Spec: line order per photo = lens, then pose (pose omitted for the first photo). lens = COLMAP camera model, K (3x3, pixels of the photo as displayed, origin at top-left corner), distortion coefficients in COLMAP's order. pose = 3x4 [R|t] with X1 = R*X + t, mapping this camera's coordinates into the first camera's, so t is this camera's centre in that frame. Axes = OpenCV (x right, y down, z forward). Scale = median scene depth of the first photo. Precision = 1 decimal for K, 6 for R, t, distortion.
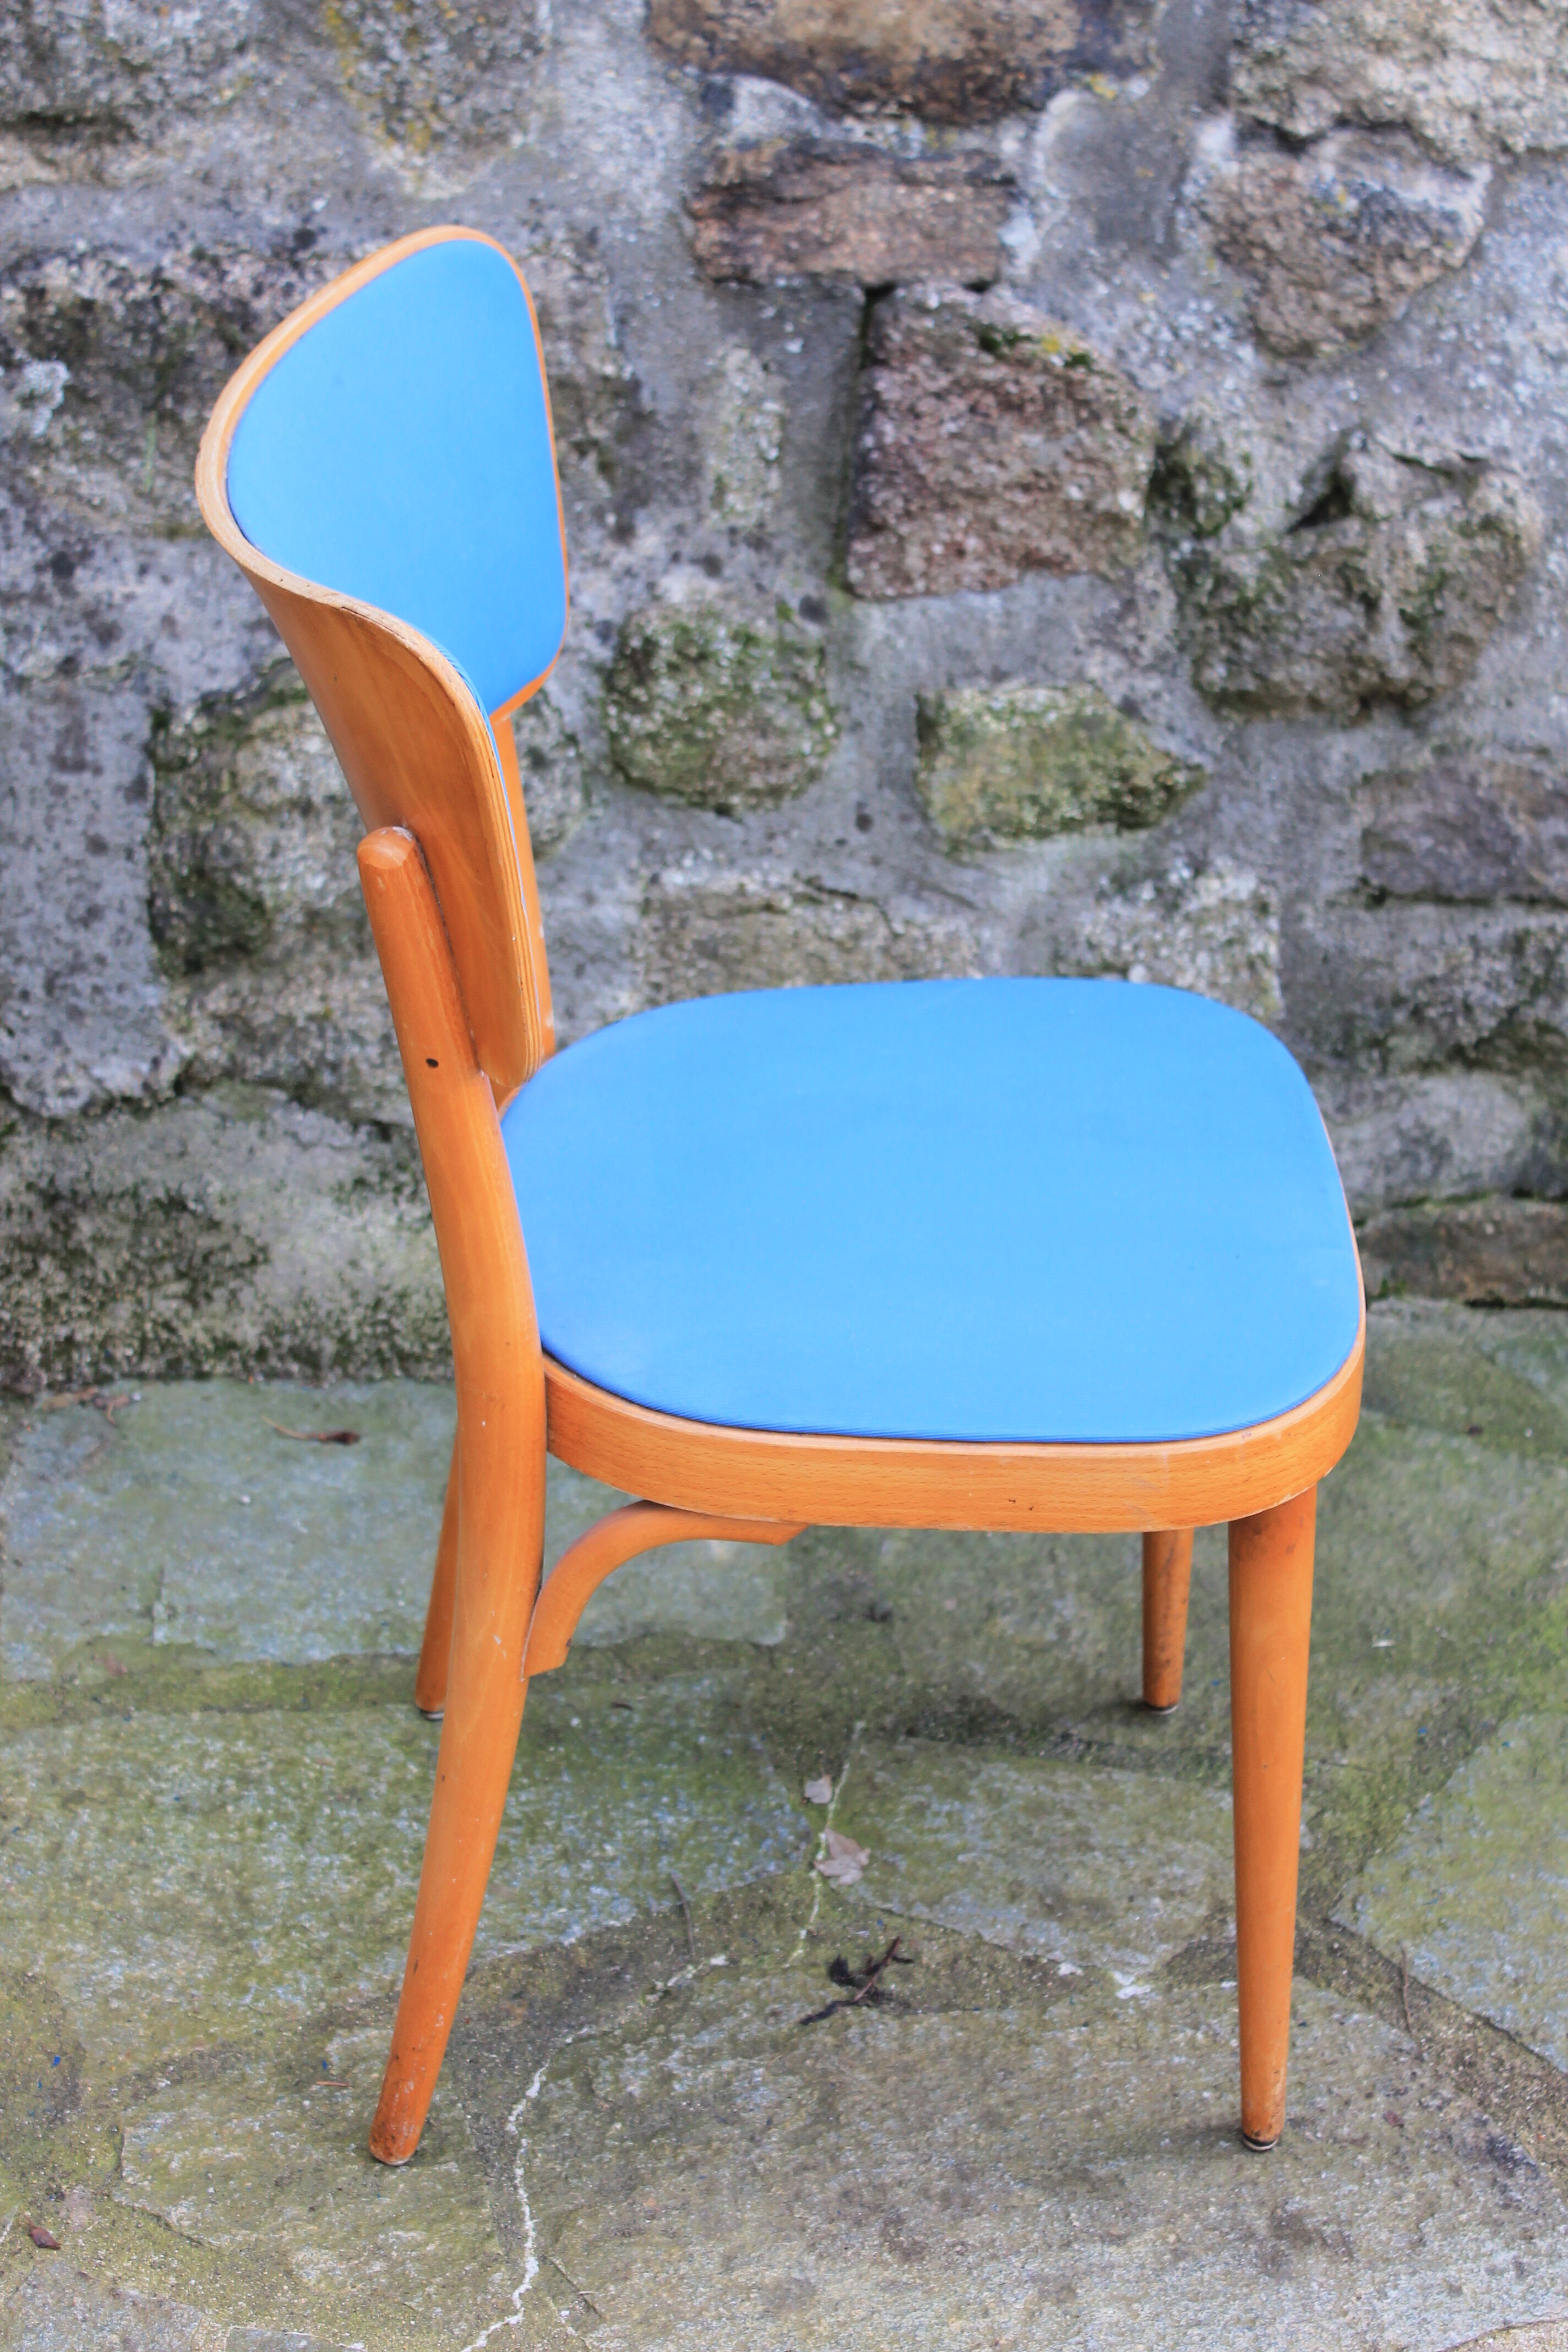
lens RADIAL K [[4376.1, 0, 743.3], [0, 4376.1, 1068.0], [0, 0, 1]] dist [0.035157, 0.000000]
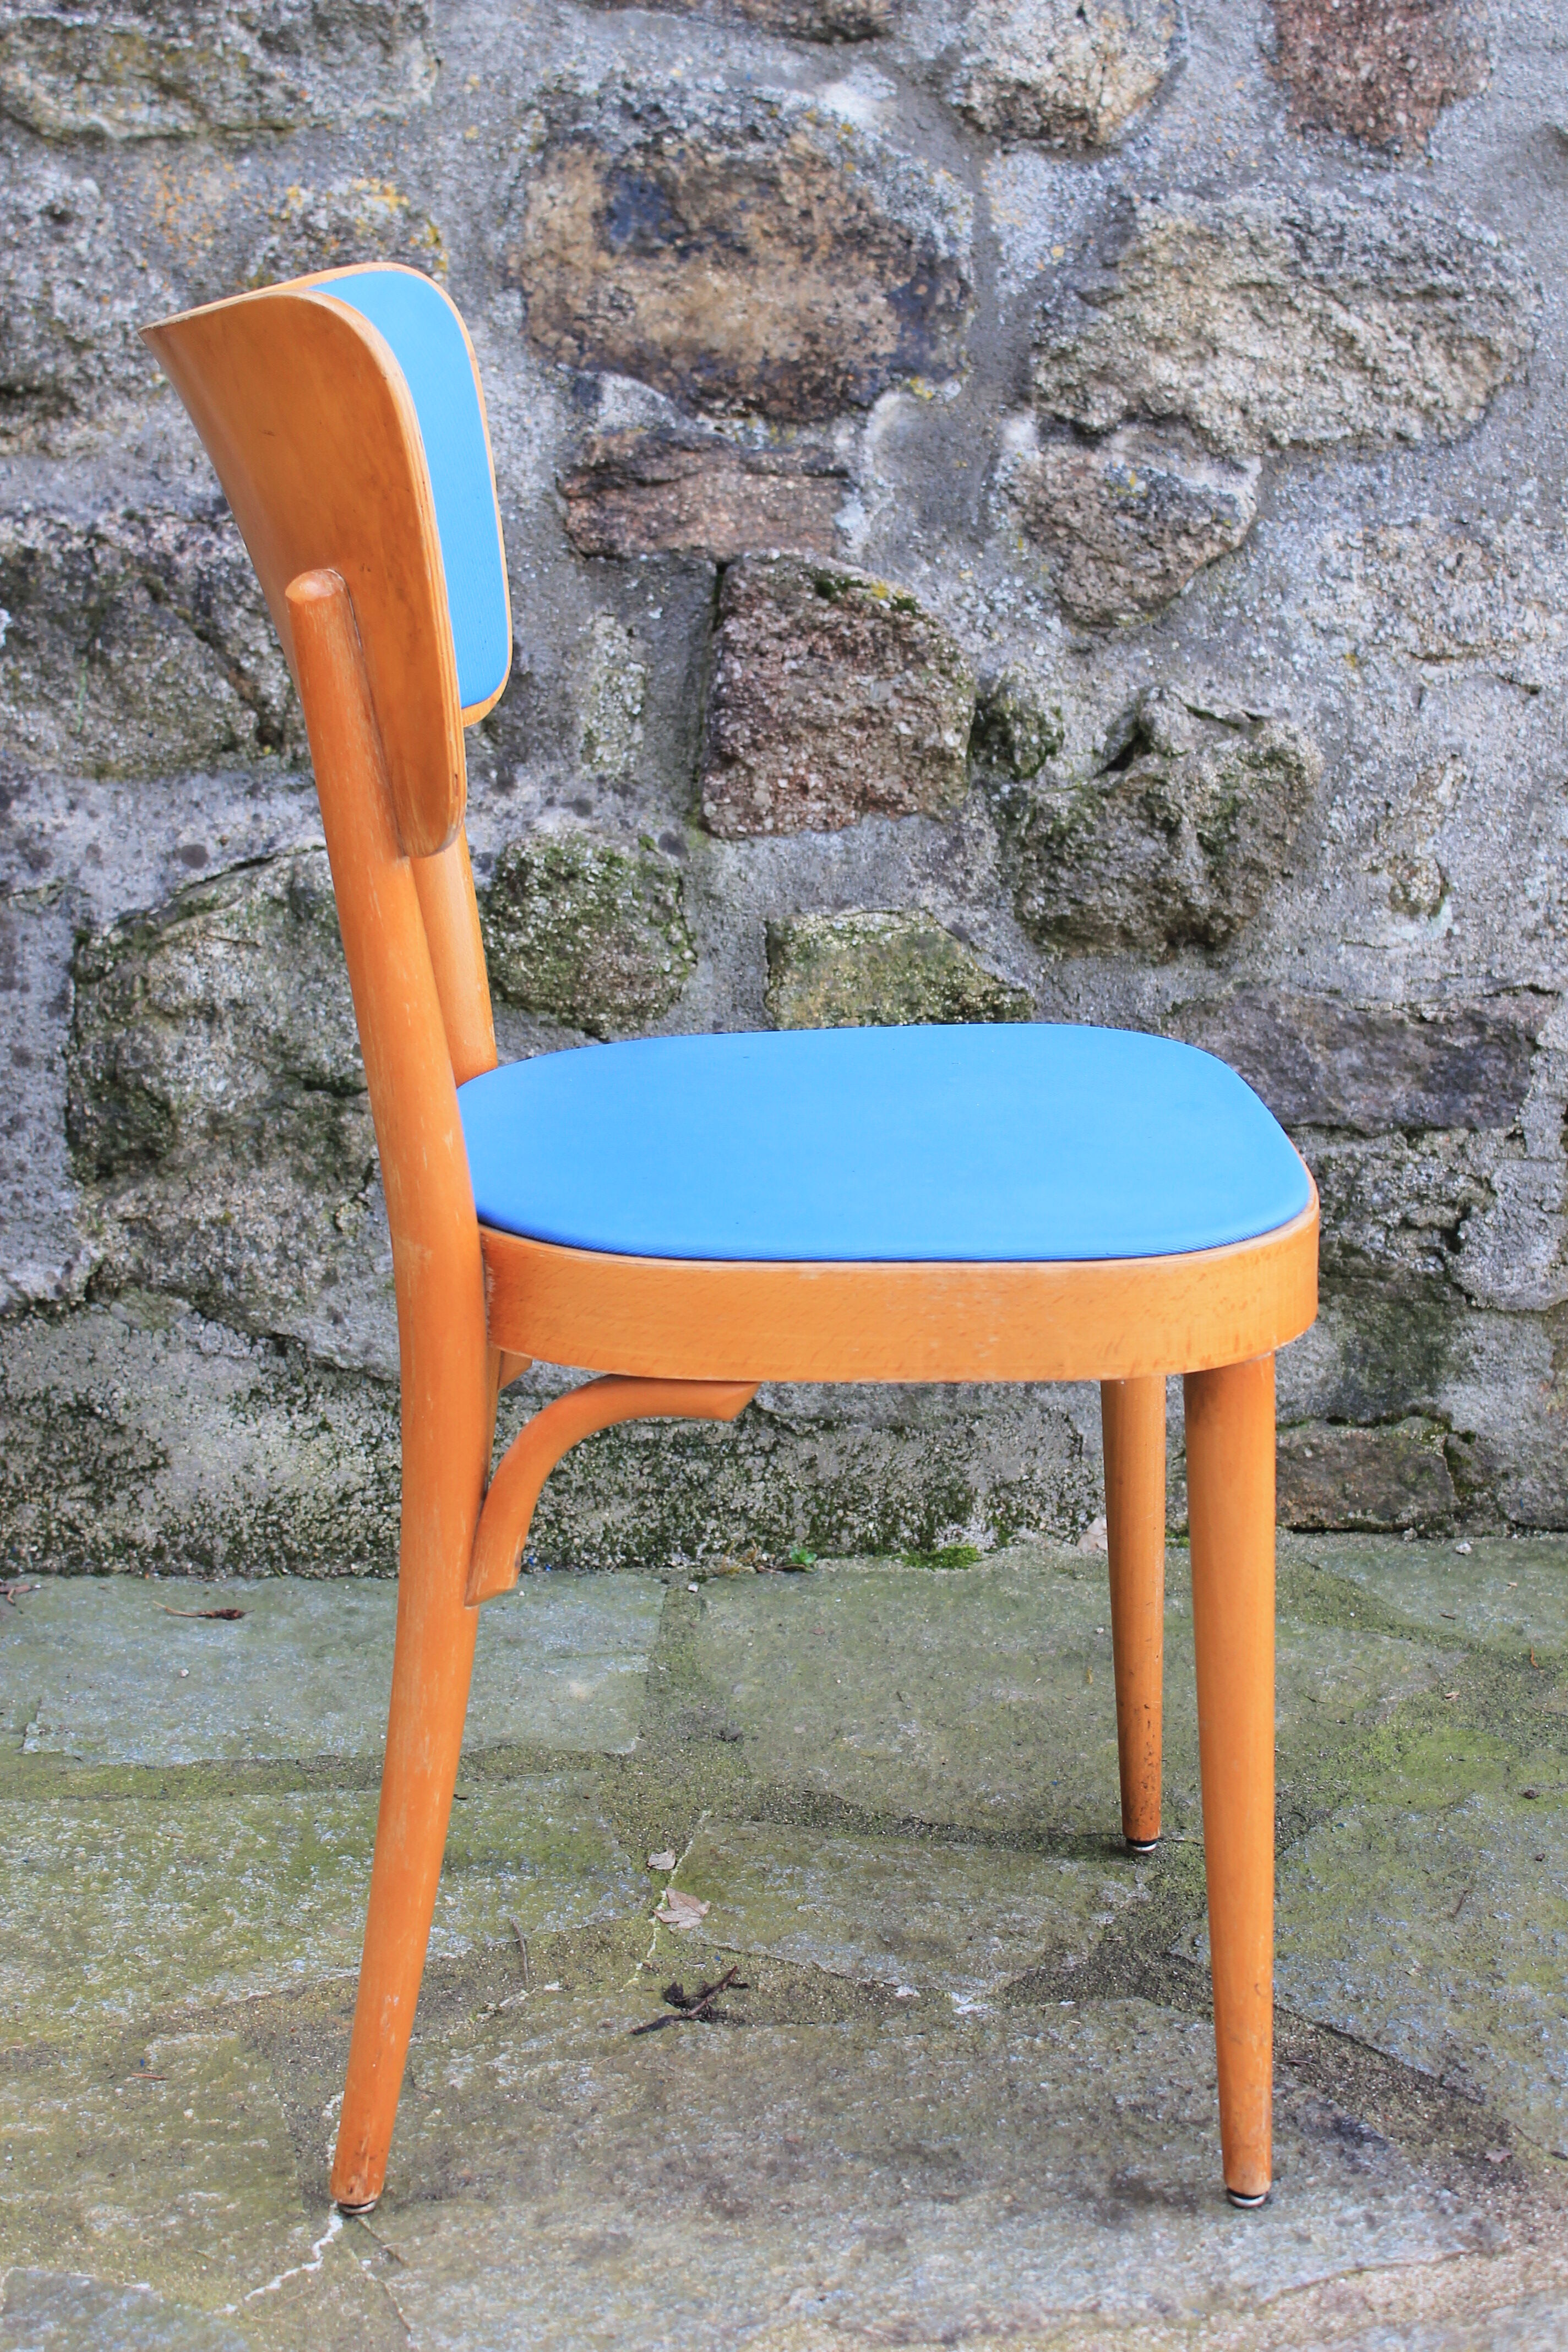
lens RADIAL K [[3434.1, 0, 724.9], [0, 3434.1, 1092.0], [0, 0, 1]] dist [-0.022566, 0.000000]
pose [[0.999998, -0.001102, -0.001592, 0.031003], [0.000632, 0.963010, -0.269465, 0.194169], [0.001830, 0.269463, 0.963009, 0.178365]]
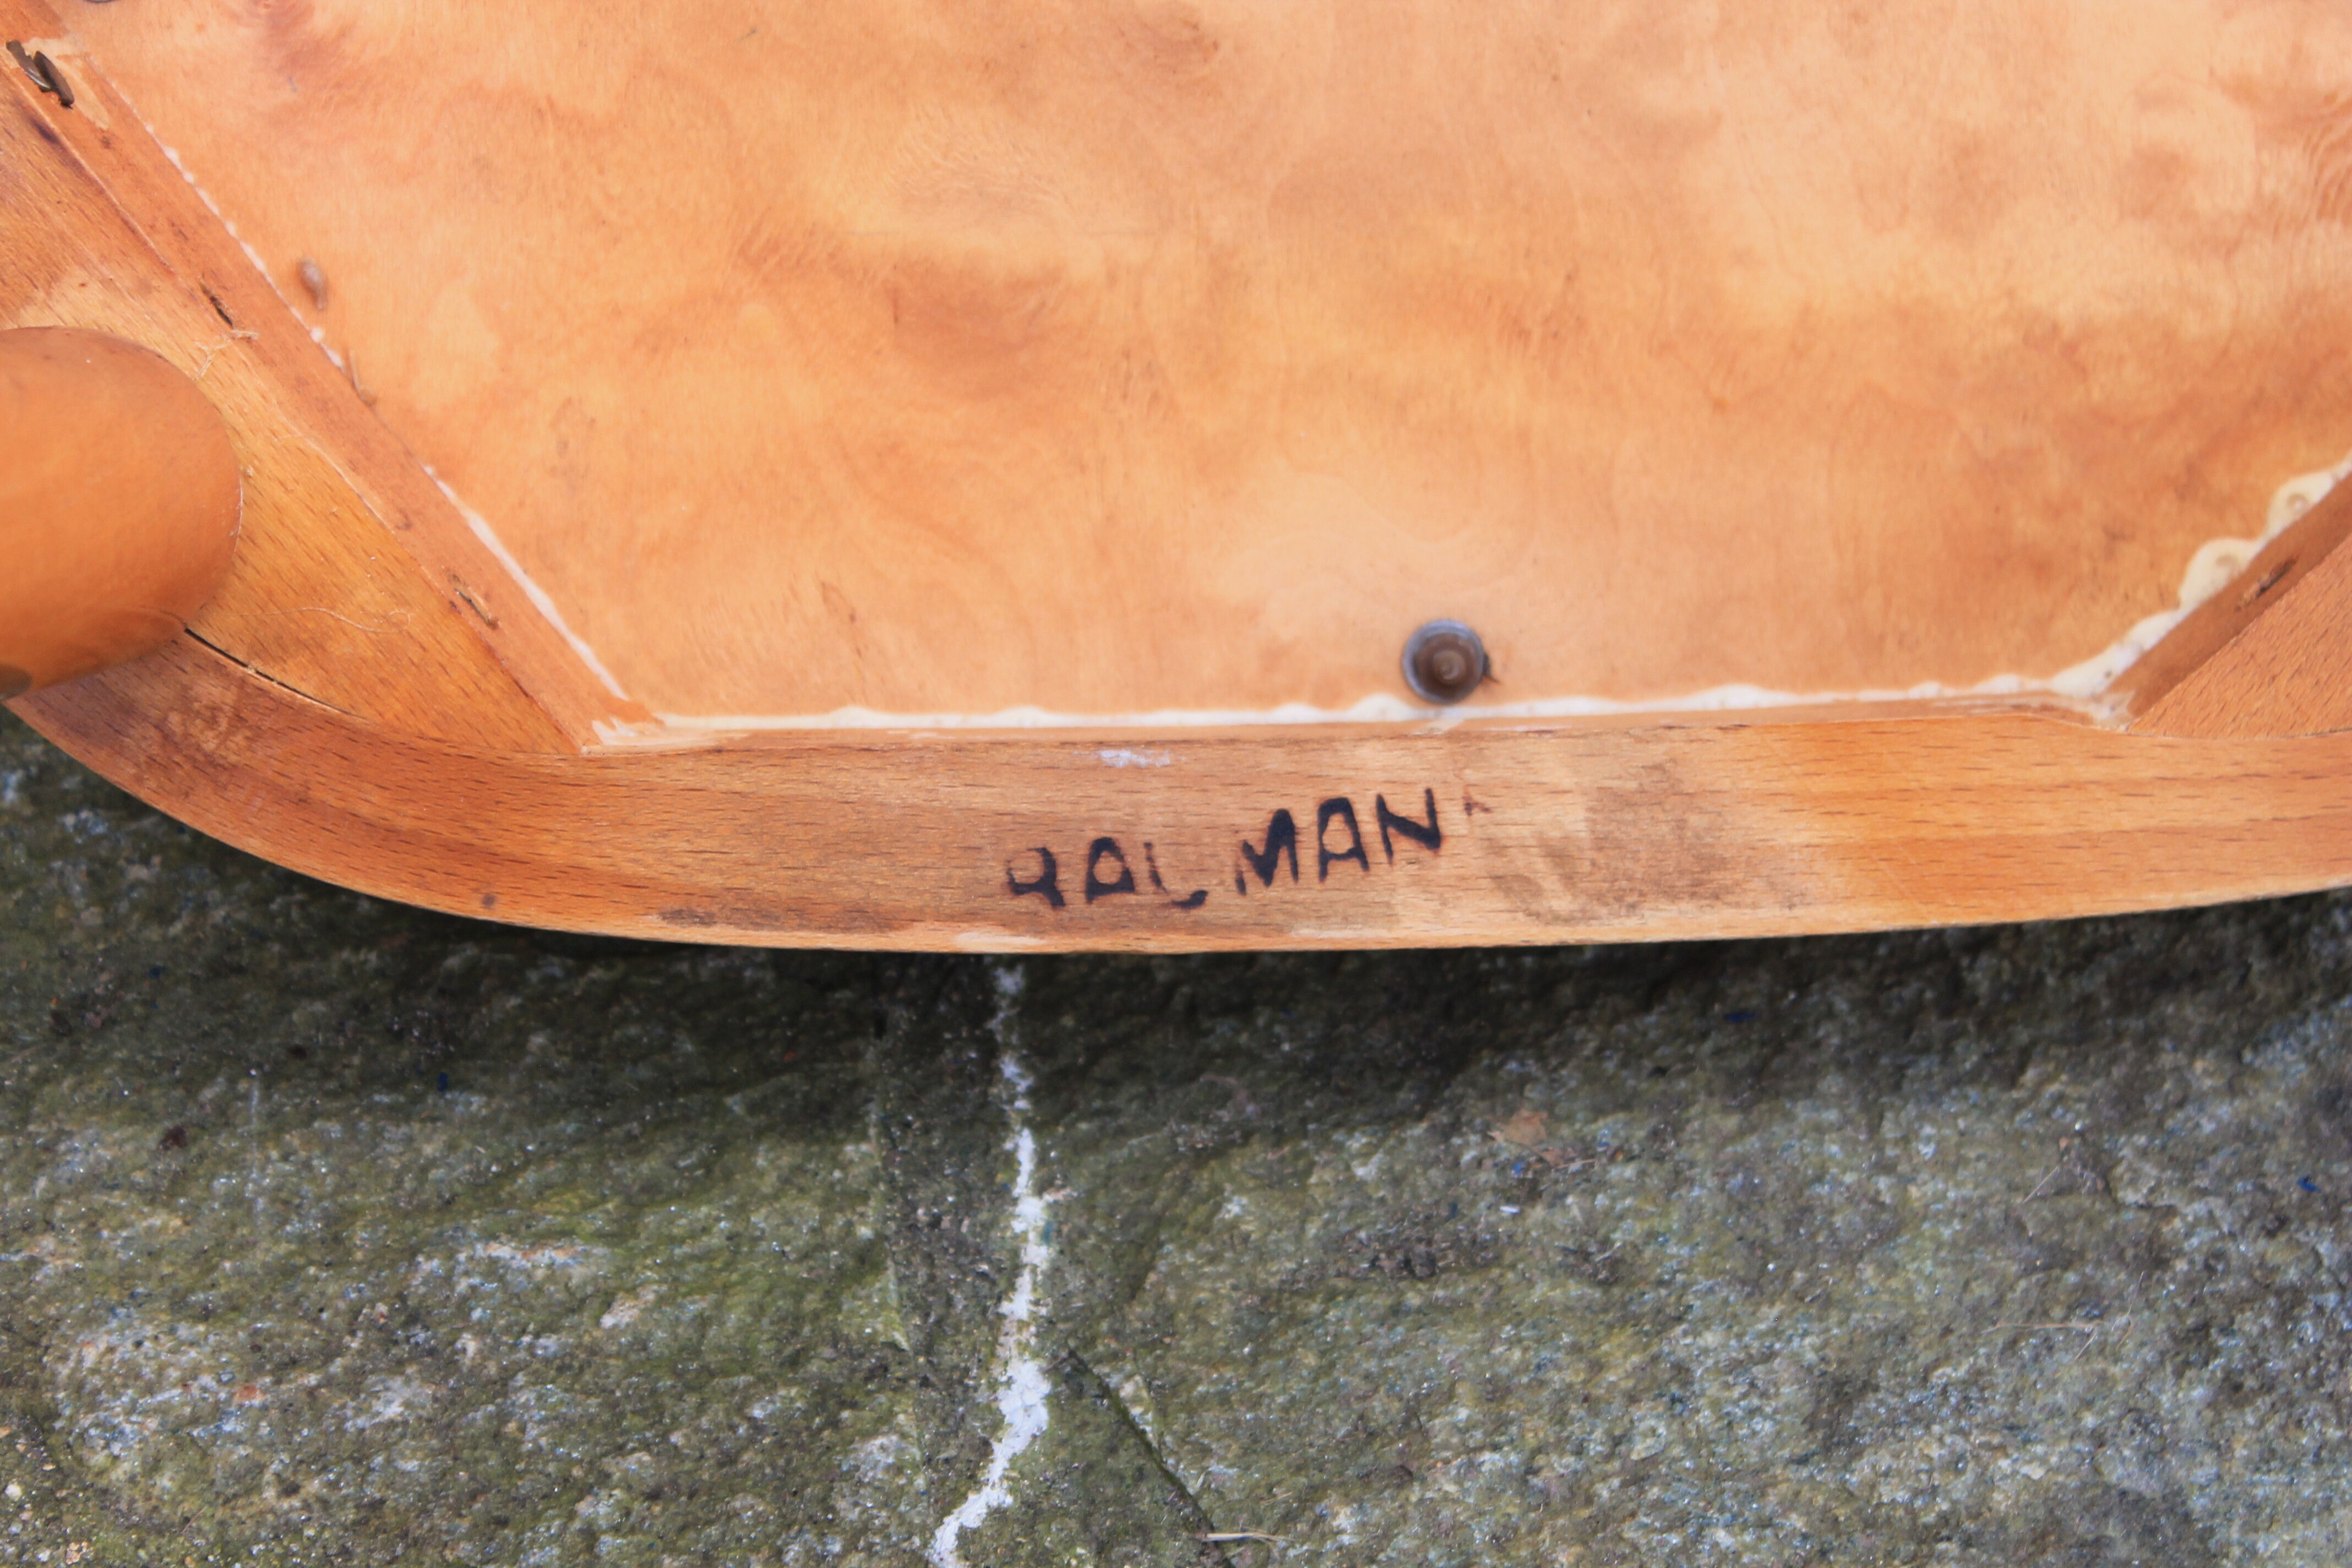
lens RADIAL K [[5842.2, 0, 1232.4], [0, 5842.2, 704.1], [0, 0, 1]] dist [0.104455, 0.000000]
pose [[0.991971, 0.005636, -0.126340, 0.003256], [0.035686, 0.945934, 0.322390, 0.108498], [0.121327, -0.324310, 0.938138, 0.582003]]
